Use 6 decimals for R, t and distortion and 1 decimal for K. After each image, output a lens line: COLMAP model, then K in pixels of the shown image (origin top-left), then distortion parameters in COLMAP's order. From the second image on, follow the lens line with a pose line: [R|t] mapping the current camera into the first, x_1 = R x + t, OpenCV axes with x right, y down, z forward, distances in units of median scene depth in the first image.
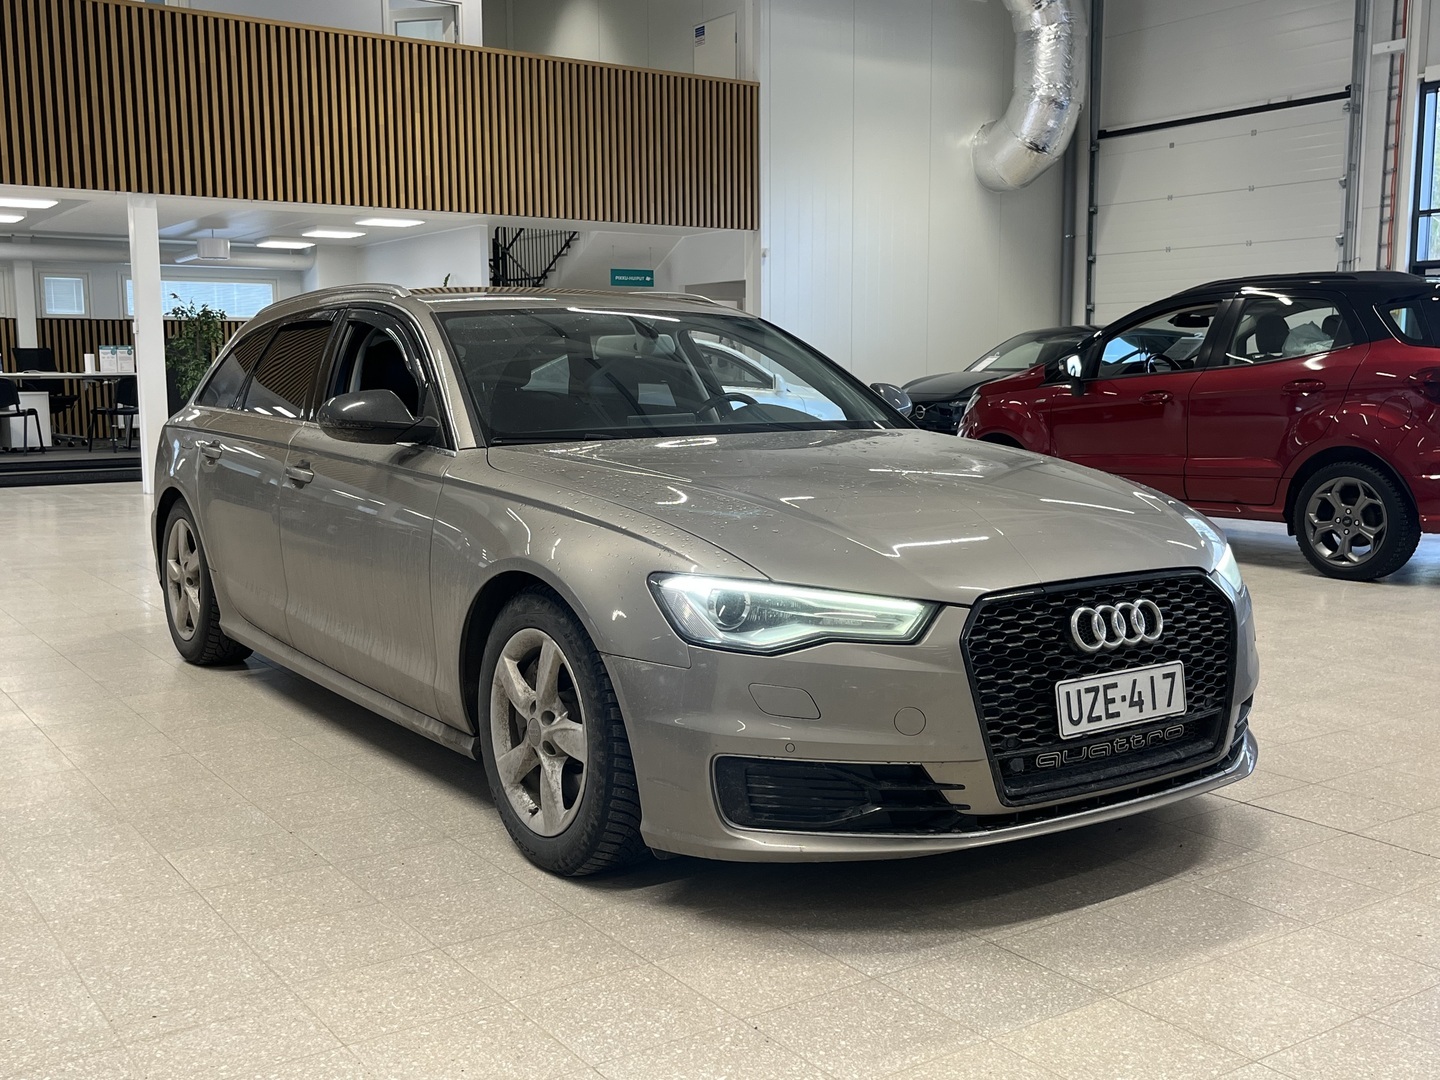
lens RADIAL K [[1449.4, 0, 720.0], [0, 1449.4, 540.0], [0, 0, 1]] dist [0.062974, -0.001863]
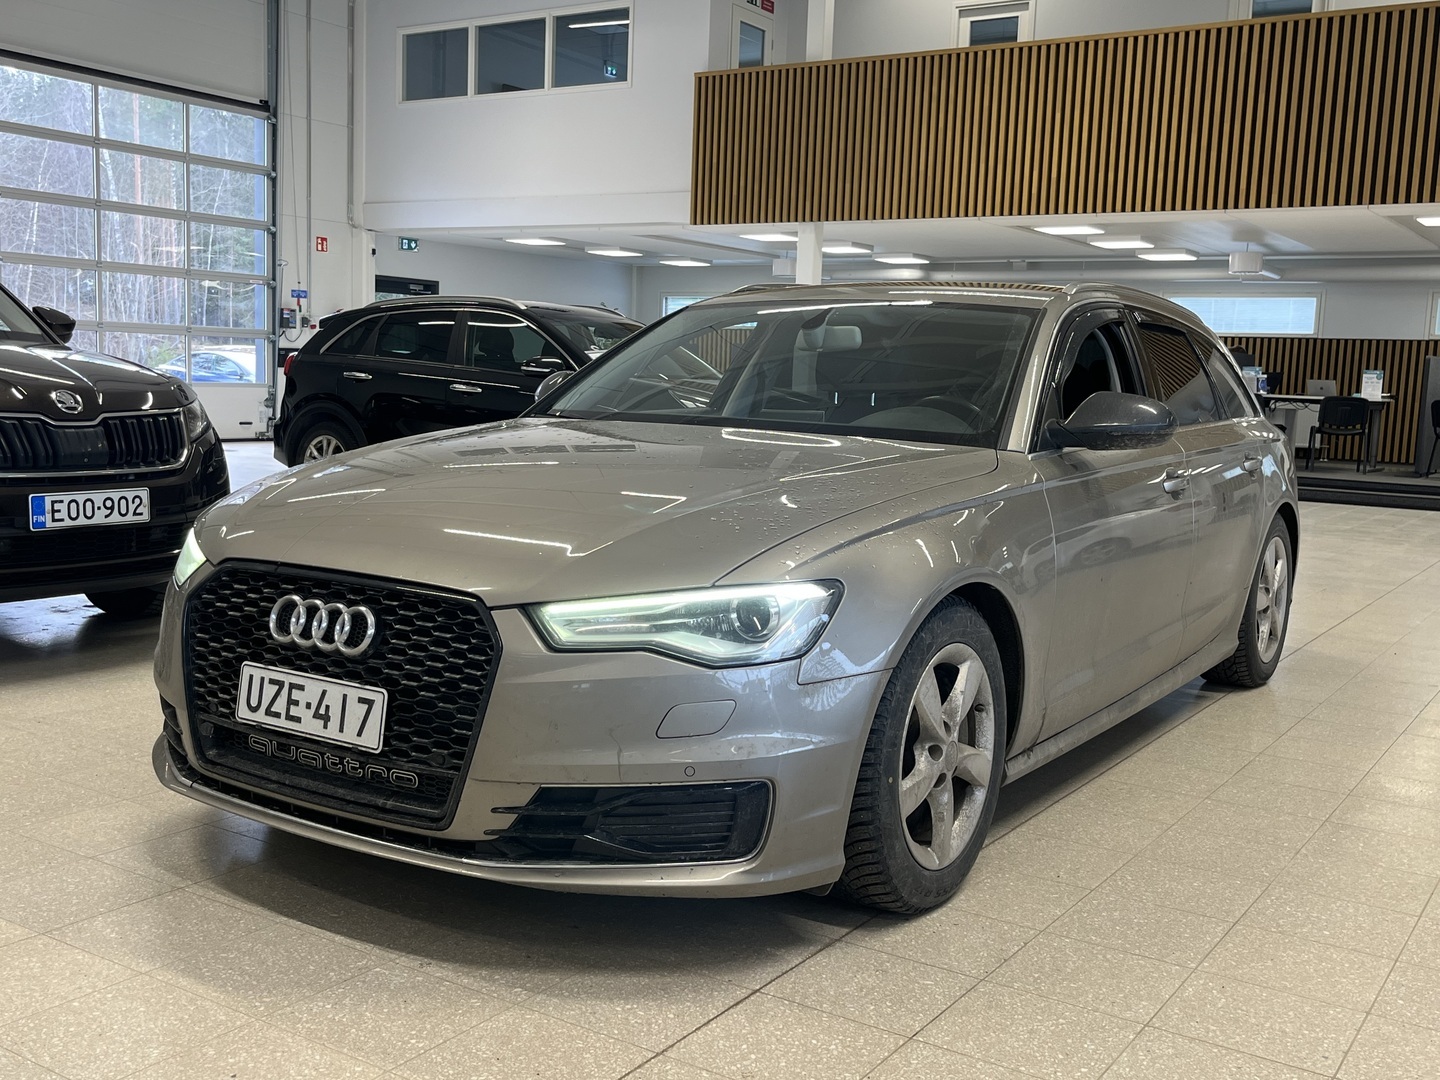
lens RADIAL K [[1425.1, 0, 722.2], [0, 1425.1, 476.1], [0, 0, 1]] dist [0.000314, 0.001404]
pose [[0.398513, 0.086501, -0.913075, 1.173896], [-0.144031, 0.989092, 0.030840, -0.096805], [0.905783, 0.119221, 0.406625, 0.852417]]
